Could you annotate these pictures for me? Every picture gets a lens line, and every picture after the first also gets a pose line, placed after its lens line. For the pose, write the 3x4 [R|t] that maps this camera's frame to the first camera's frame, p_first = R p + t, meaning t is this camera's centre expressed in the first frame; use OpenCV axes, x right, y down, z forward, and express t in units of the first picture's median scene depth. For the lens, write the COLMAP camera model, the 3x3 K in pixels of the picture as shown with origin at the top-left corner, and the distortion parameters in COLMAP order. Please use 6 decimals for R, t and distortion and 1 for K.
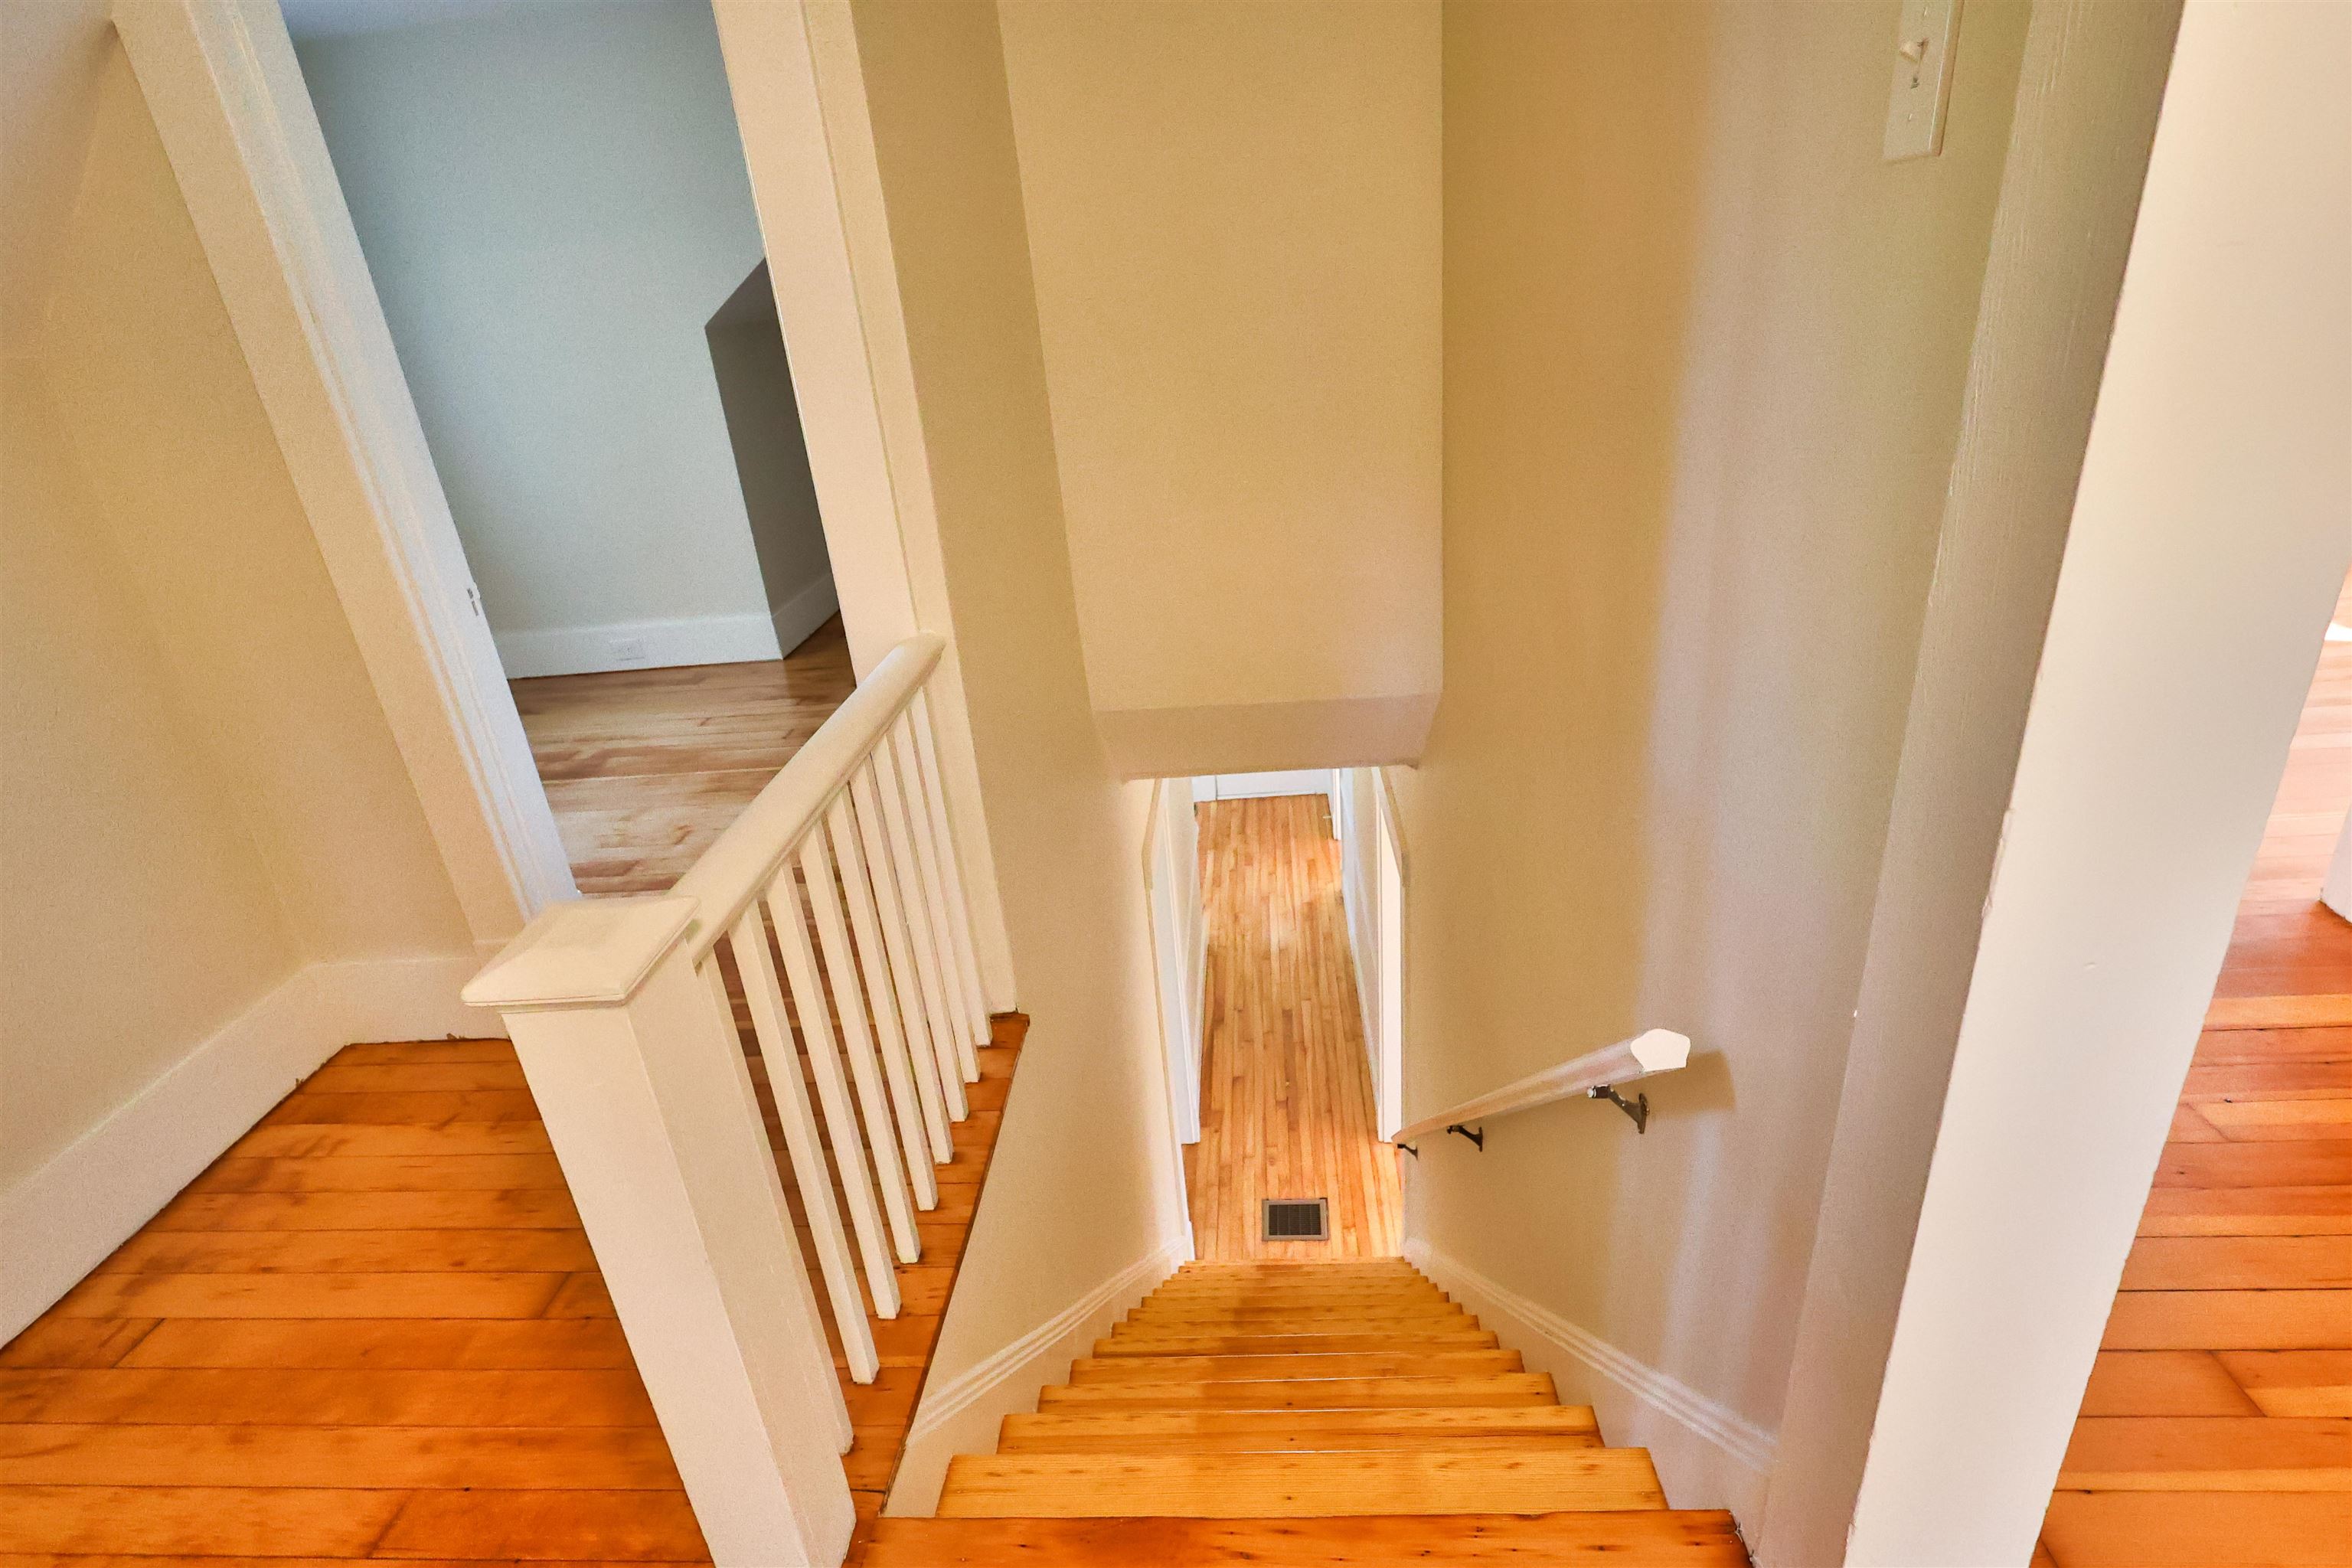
lens RADIAL K [[1142.6, 0, 1167.0], [0, 1142.6, 784.6], [0, 0, 1]] dist [-0.002578, 0.002109]
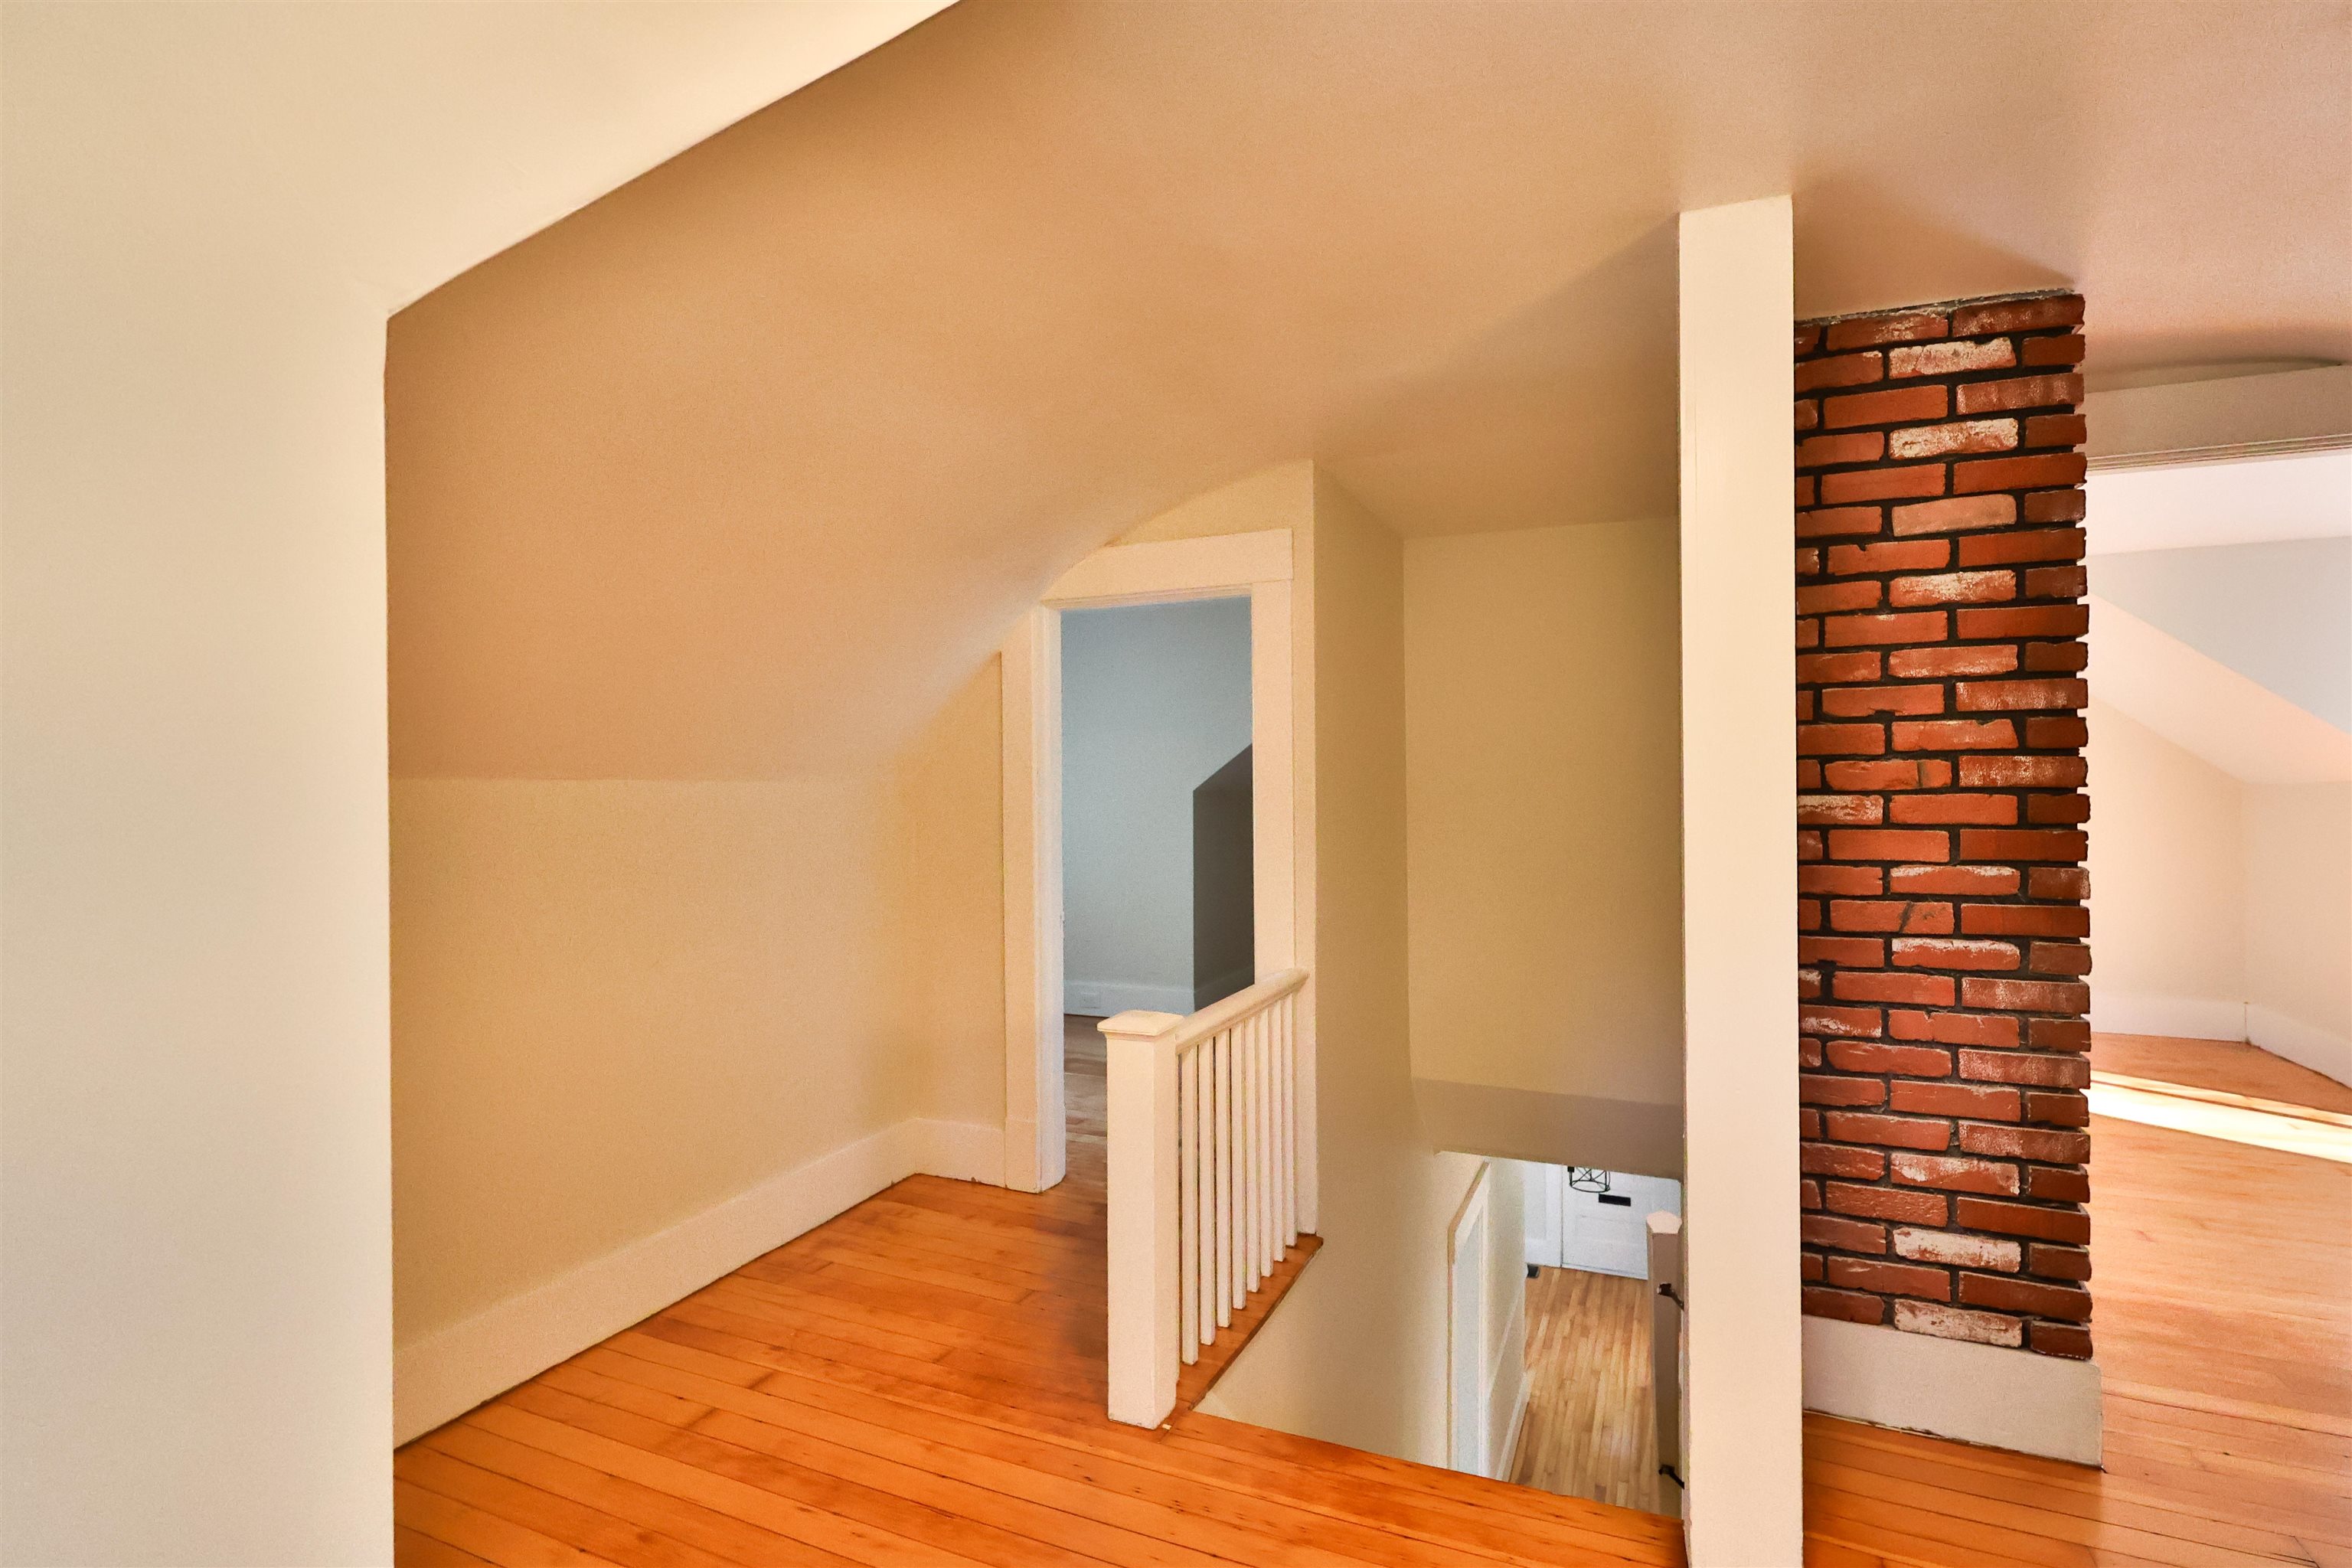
lens RADIAL K [[1142.6, 0, 1172.5], [0, 1142.6, 781.2], [0, 0, 1]] dist [-0.002578, 0.002109]
pose [[0.934330, 0.084023, -0.346364, 0.159670], [-0.212869, 0.910998, -0.353227, 0.225607], [0.285857, 0.403760, 0.869059, -0.583002]]
